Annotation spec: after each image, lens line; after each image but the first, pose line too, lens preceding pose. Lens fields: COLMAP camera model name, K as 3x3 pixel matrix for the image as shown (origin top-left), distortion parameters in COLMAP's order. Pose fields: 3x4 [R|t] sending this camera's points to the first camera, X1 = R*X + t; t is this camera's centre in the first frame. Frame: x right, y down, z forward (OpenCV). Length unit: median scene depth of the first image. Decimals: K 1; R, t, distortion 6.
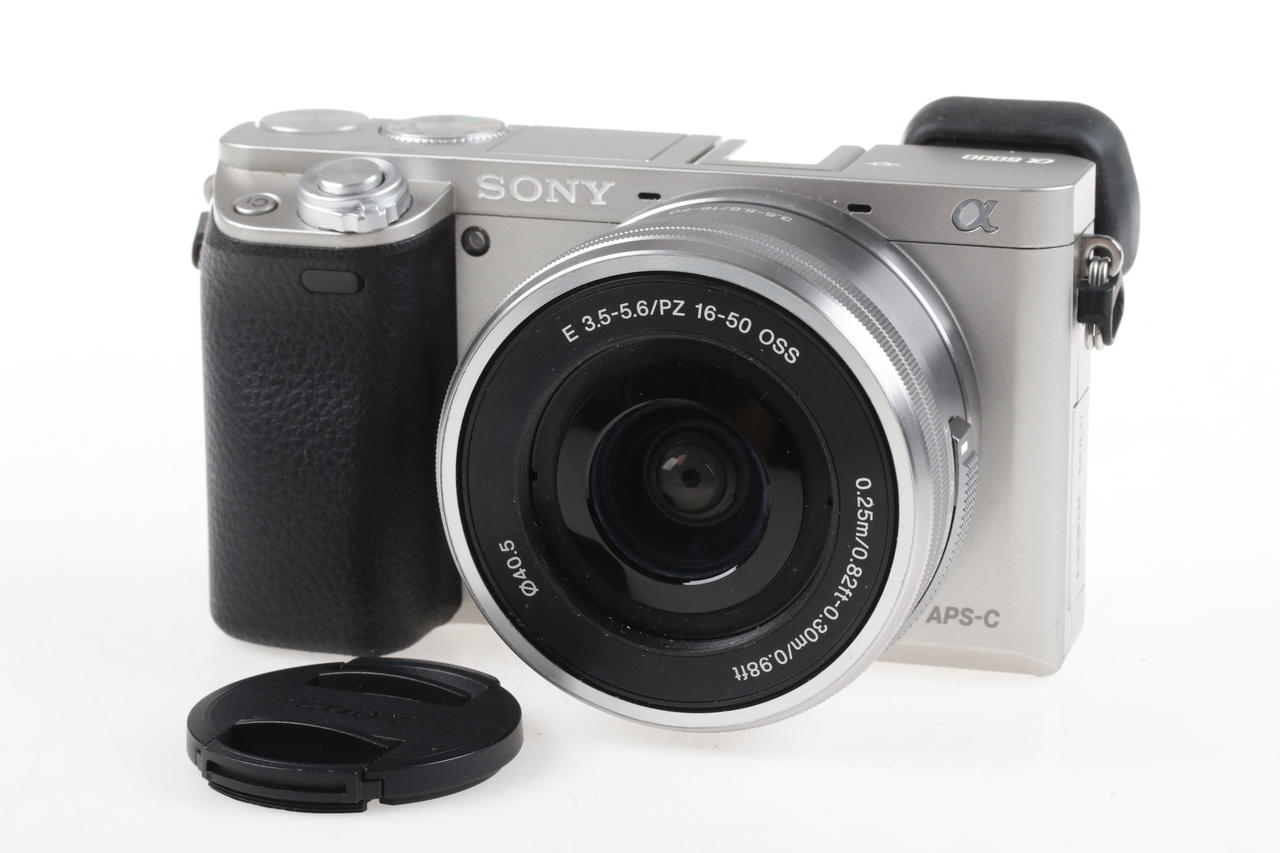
lens RADIAL K [[4118.8, 0, 640.0], [0, 4118.8, 426.5], [0, 0, 1]] dist [-0.151633, -0.403892]
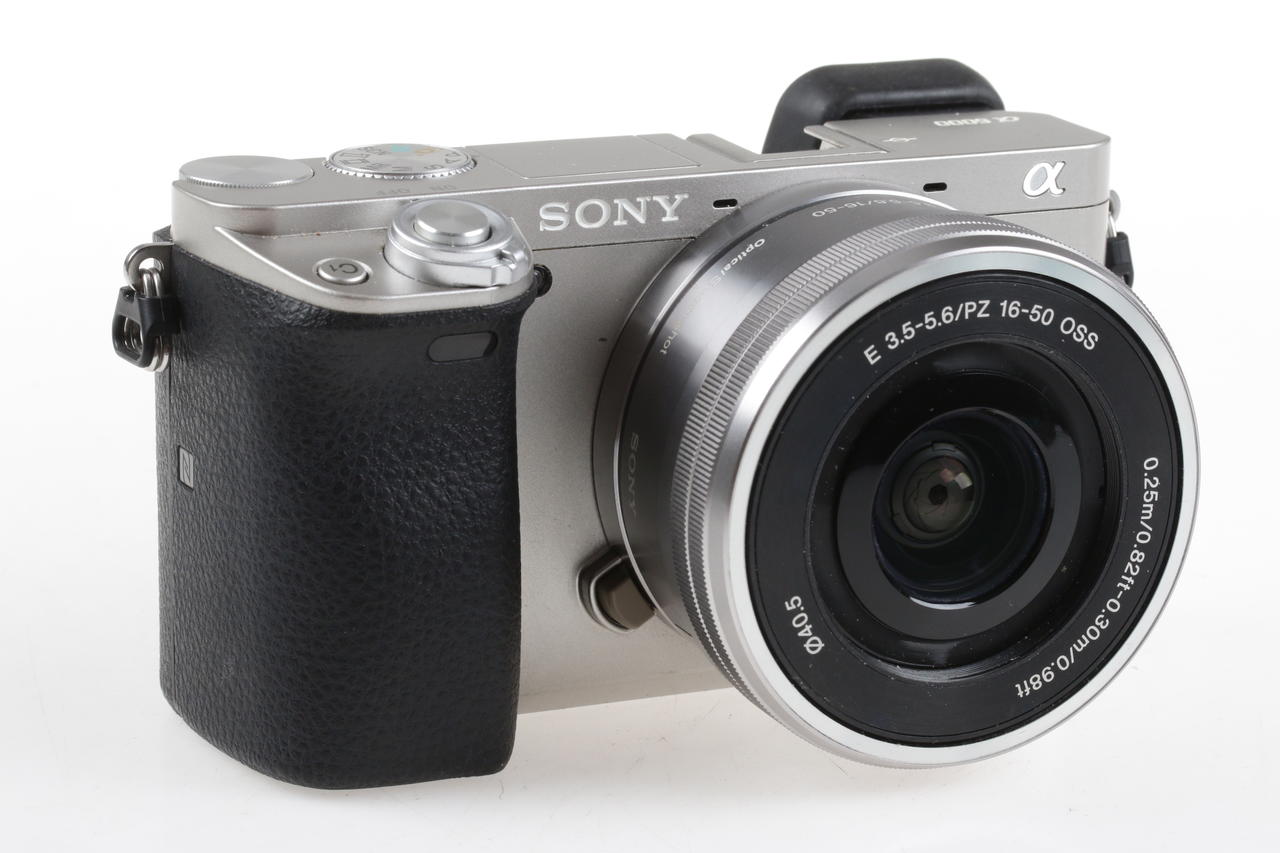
lens RADIAL K [[4118.8, 0, 640.0], [0, 4118.8, 426.5], [0, 0, 1]] dist [-0.151633, -0.403892]
pose [[0.756378, -0.155243, 0.635446, -0.634339], [0.150394, 0.986678, 0.062036, -0.071001], [-0.636612, 0.048645, 0.769649, 0.337483]]
